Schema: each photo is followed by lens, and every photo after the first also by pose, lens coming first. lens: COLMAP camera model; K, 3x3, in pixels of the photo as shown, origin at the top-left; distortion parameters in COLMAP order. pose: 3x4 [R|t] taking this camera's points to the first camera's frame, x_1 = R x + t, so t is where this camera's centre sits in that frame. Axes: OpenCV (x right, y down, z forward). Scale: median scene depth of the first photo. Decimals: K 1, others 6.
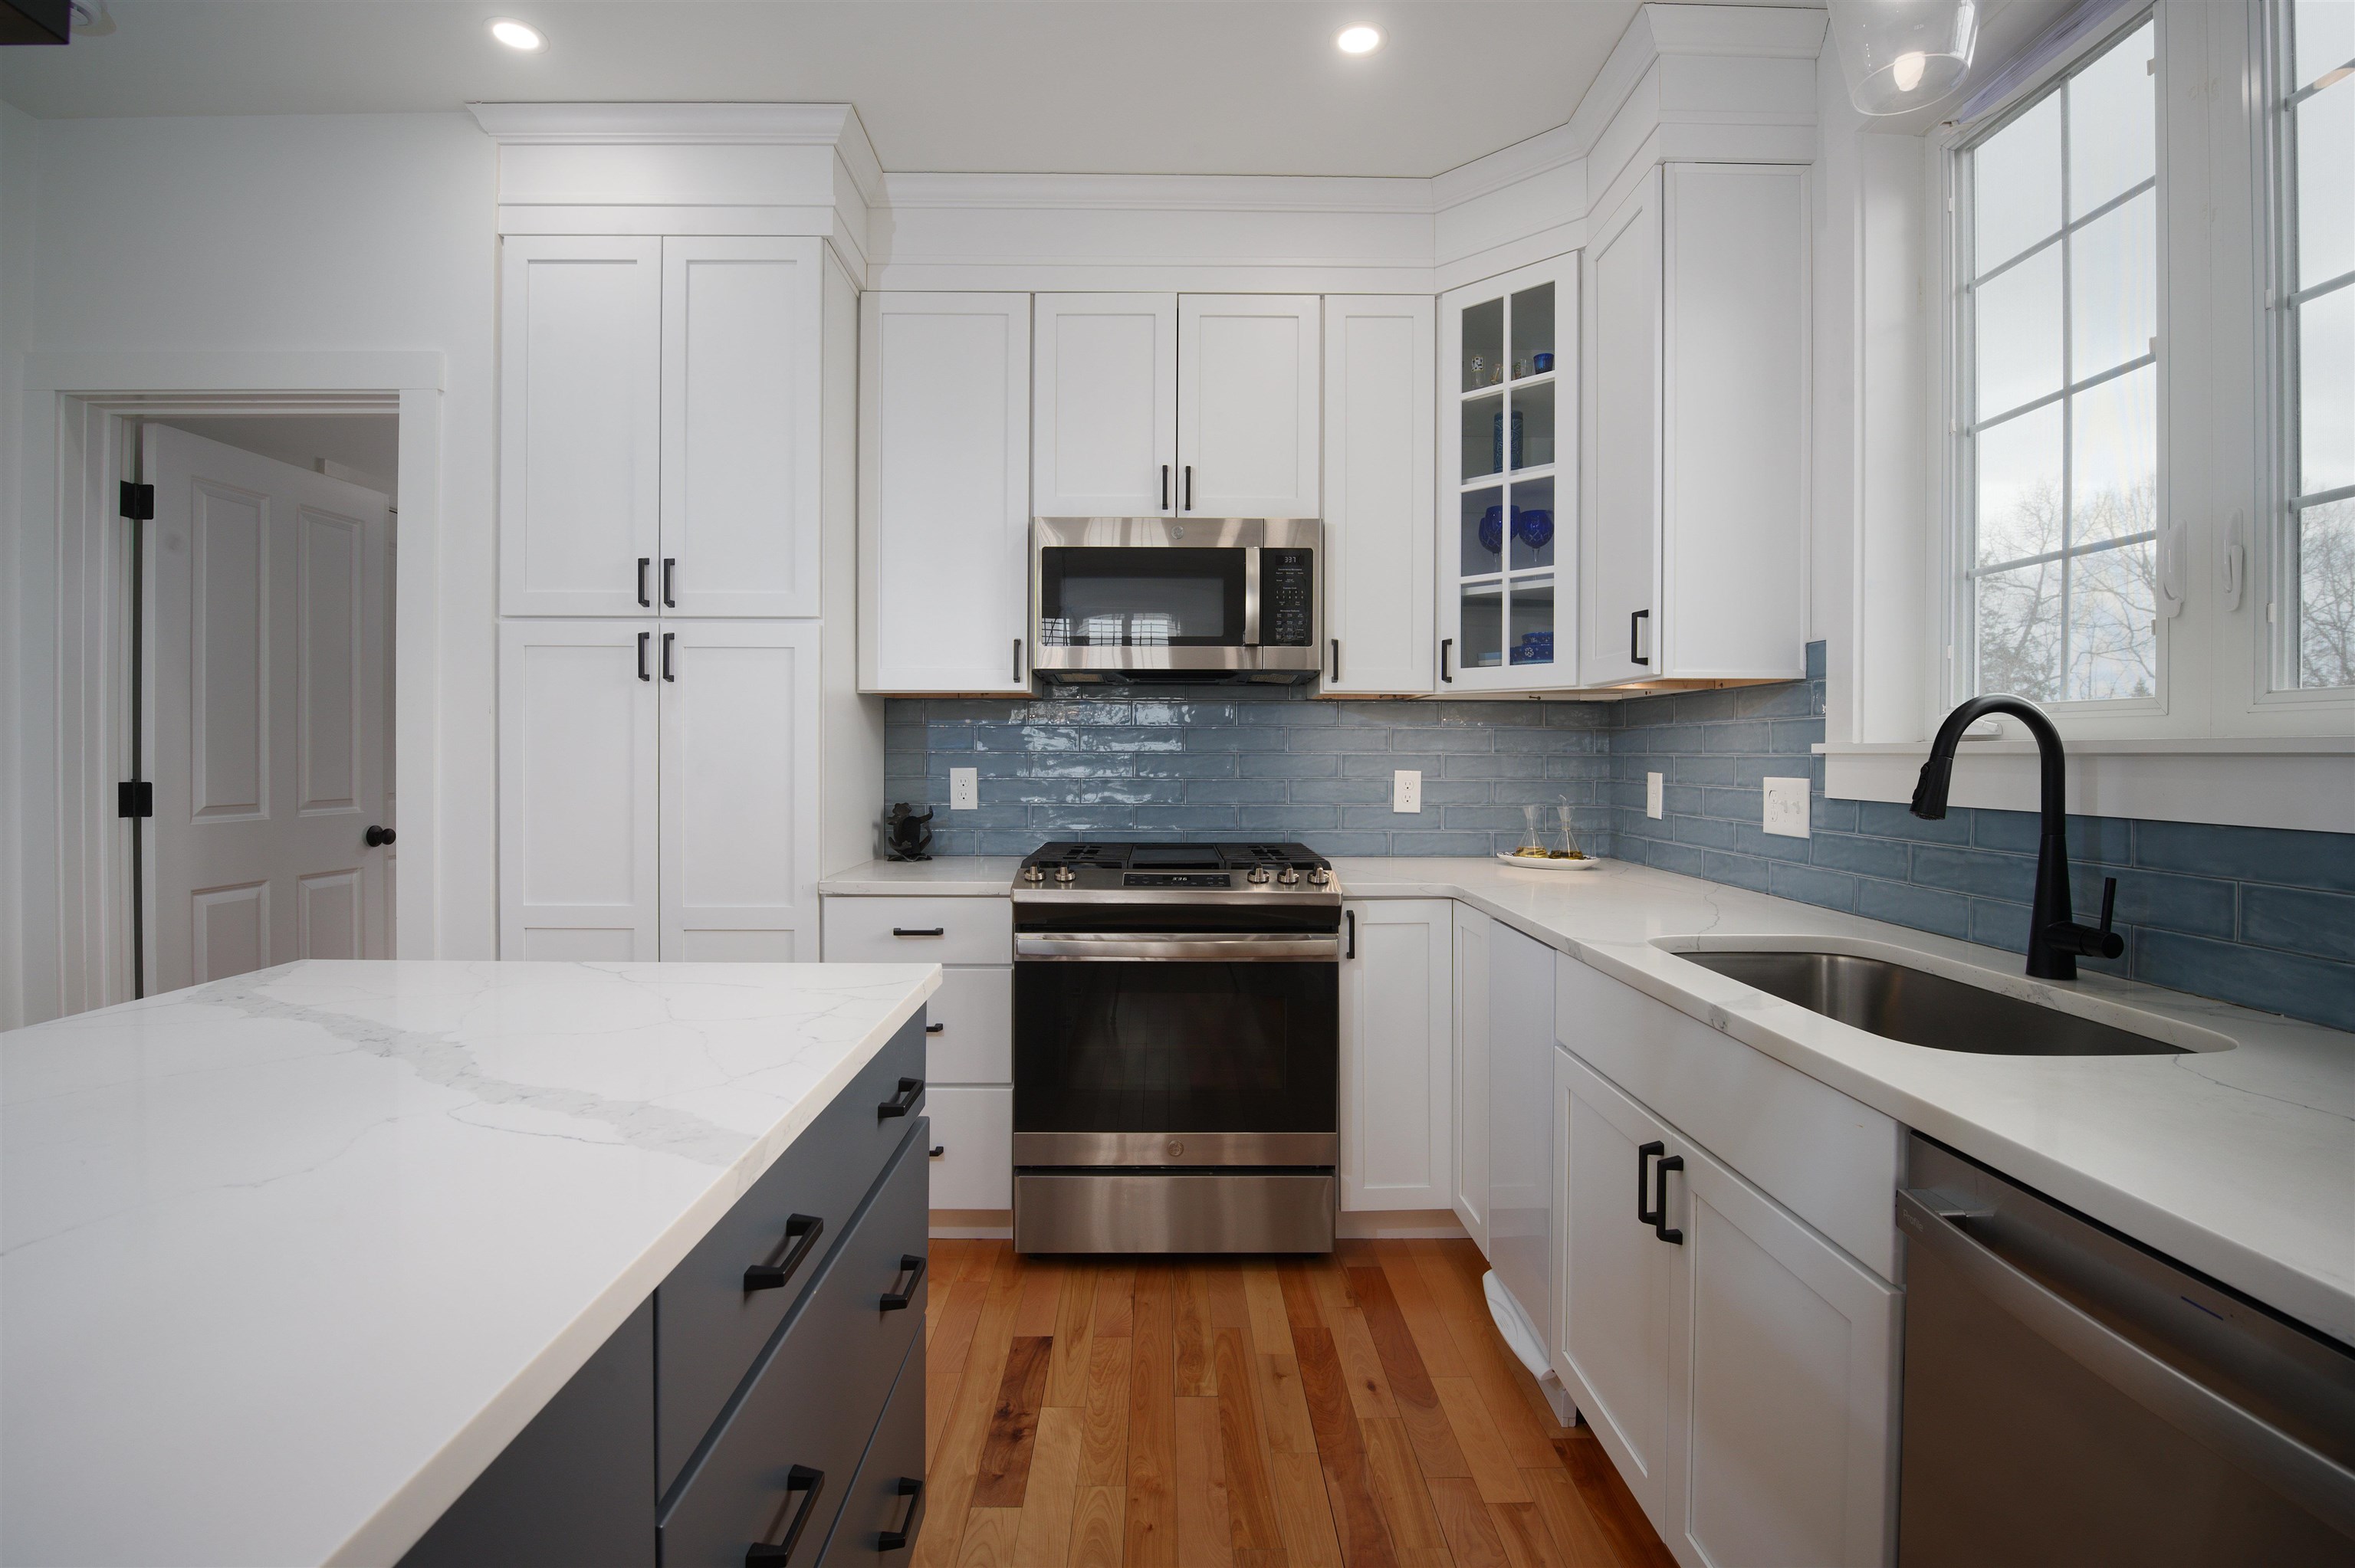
lens RADIAL K [[1105.0, 0, 1174.7], [0, 1105.0, 764.0], [0, 0, 1]] dist [0.000451, -0.000005]
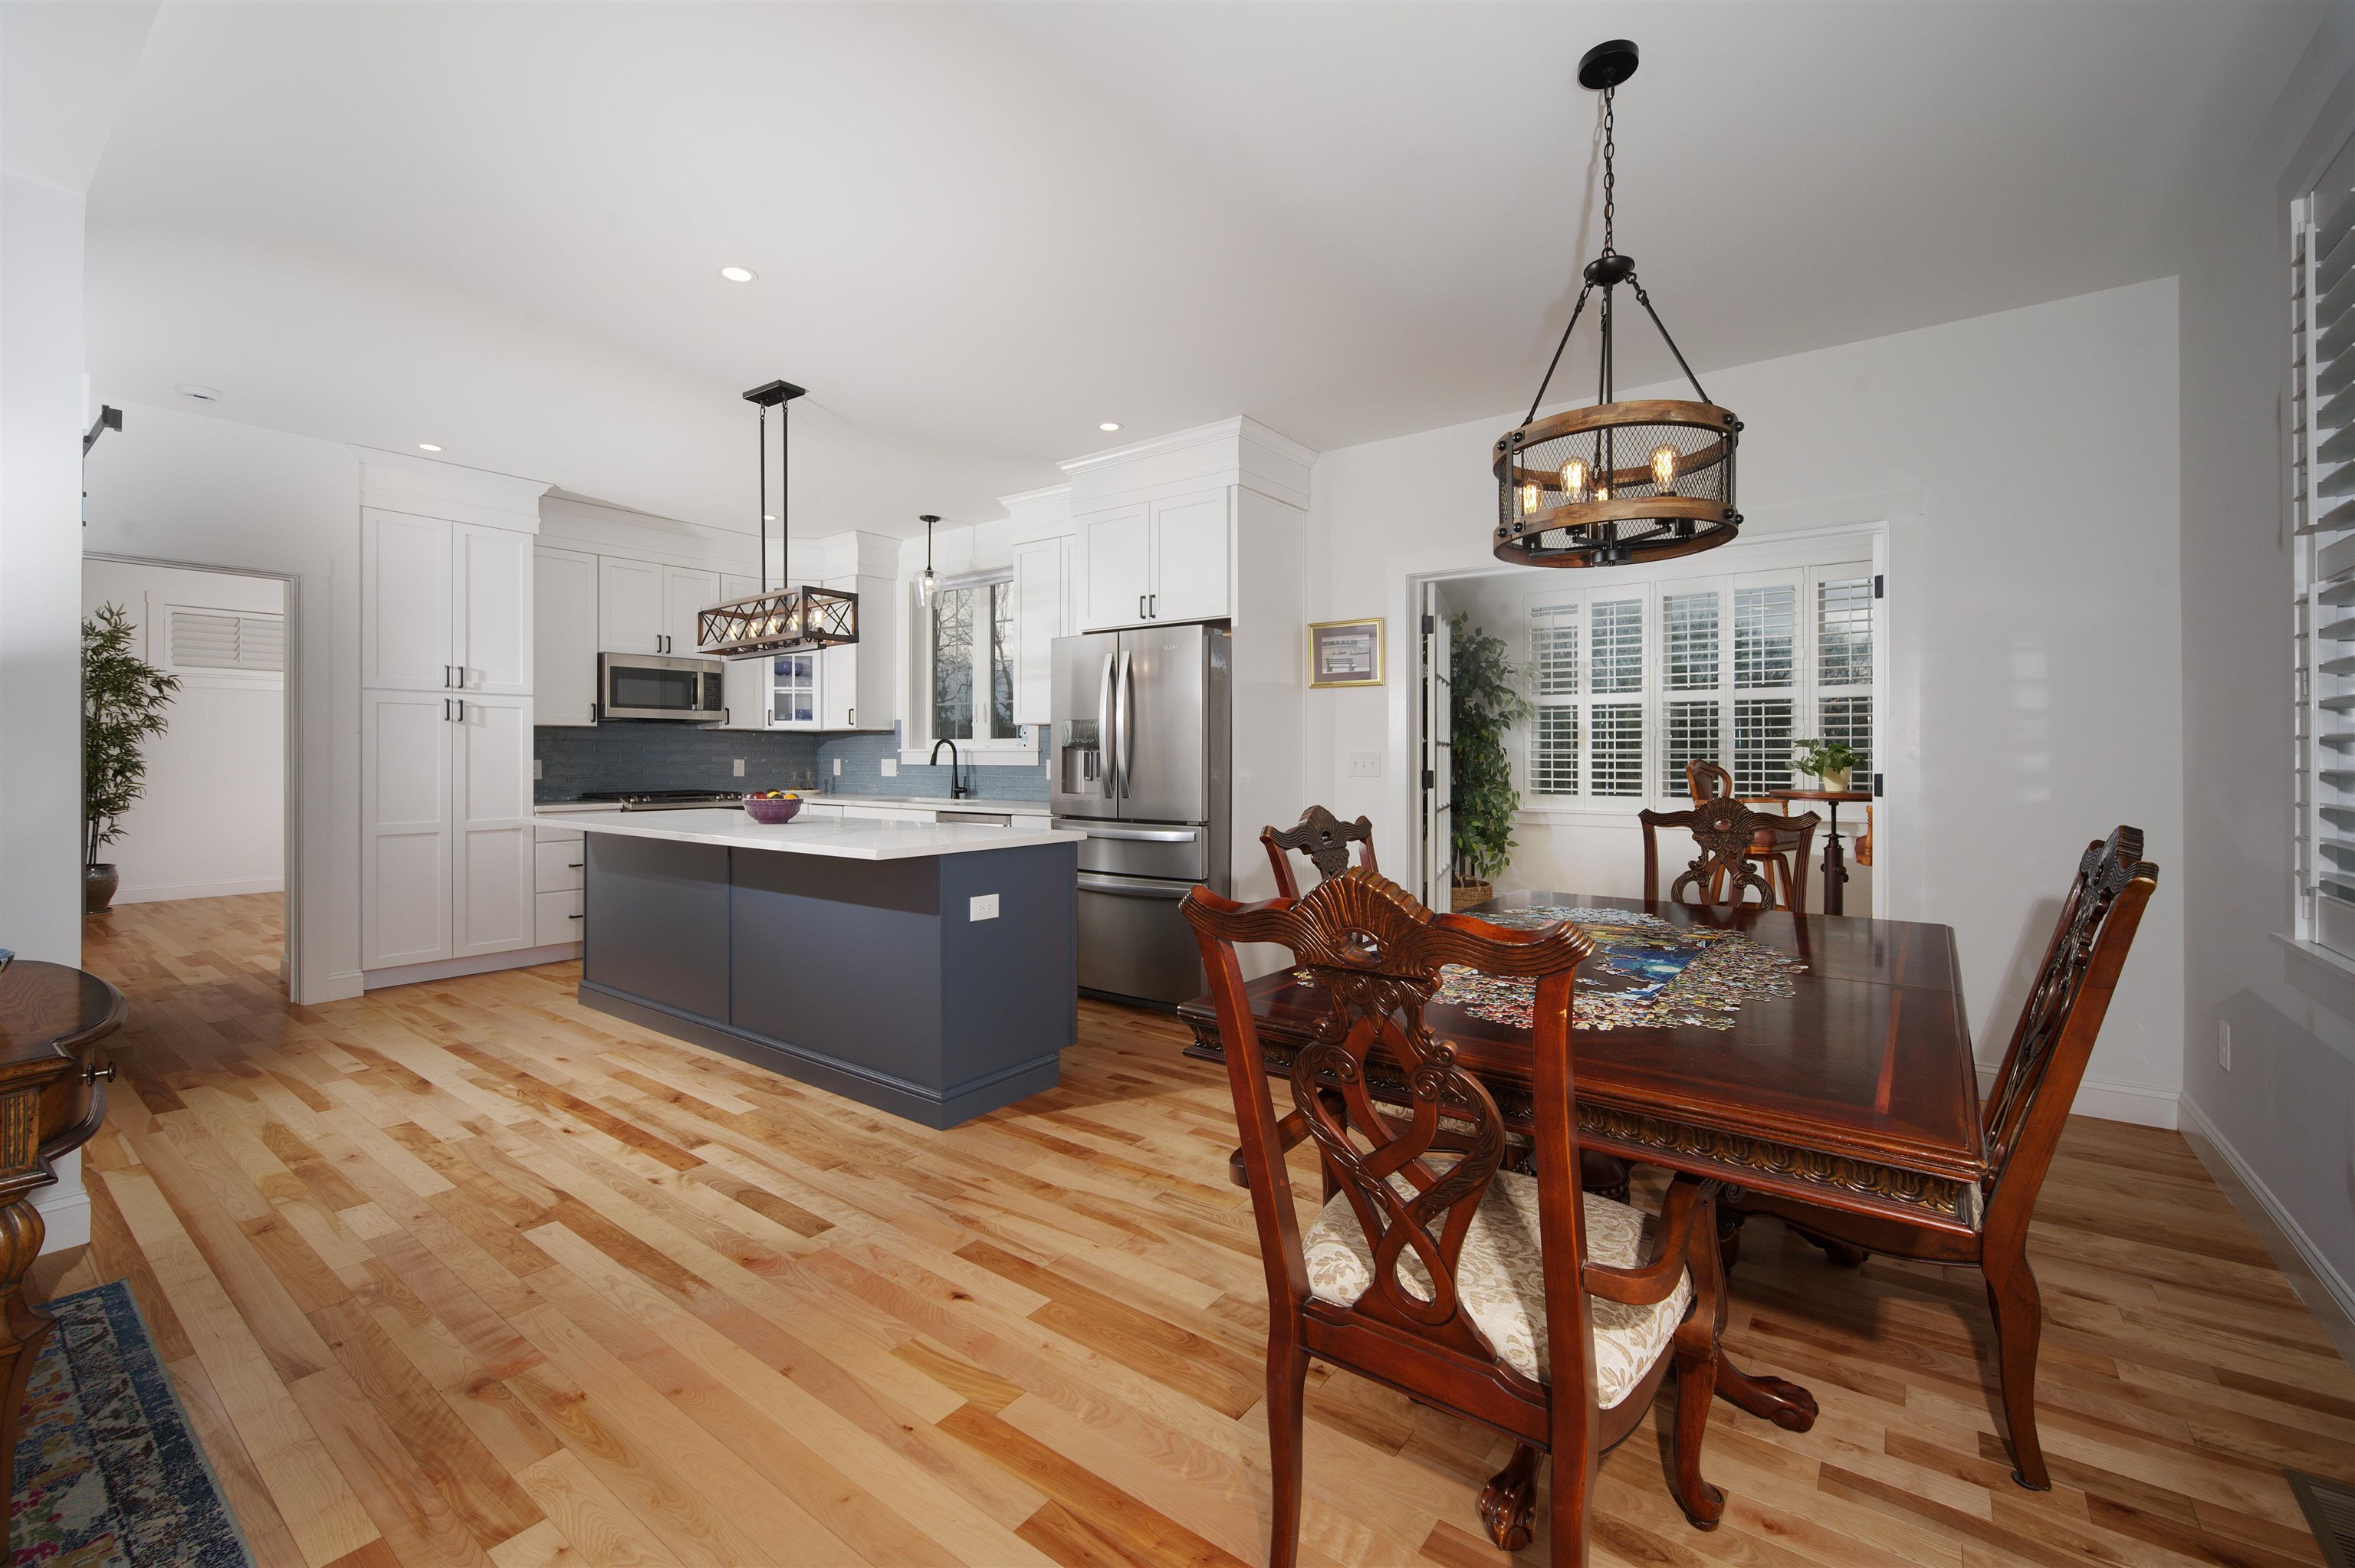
lens RADIAL K [[992.3, 0, 1173.5], [0, 992.3, 763.5], [0, 0, 1]] dist [-0.000087, 0.000017]
pose [[0.606179, -0.012282, 0.795233, -1.097725], [0.010541, 0.999917, 0.007408, 0.009727], [-0.795258, 0.003892, 0.606258, -1.261541]]
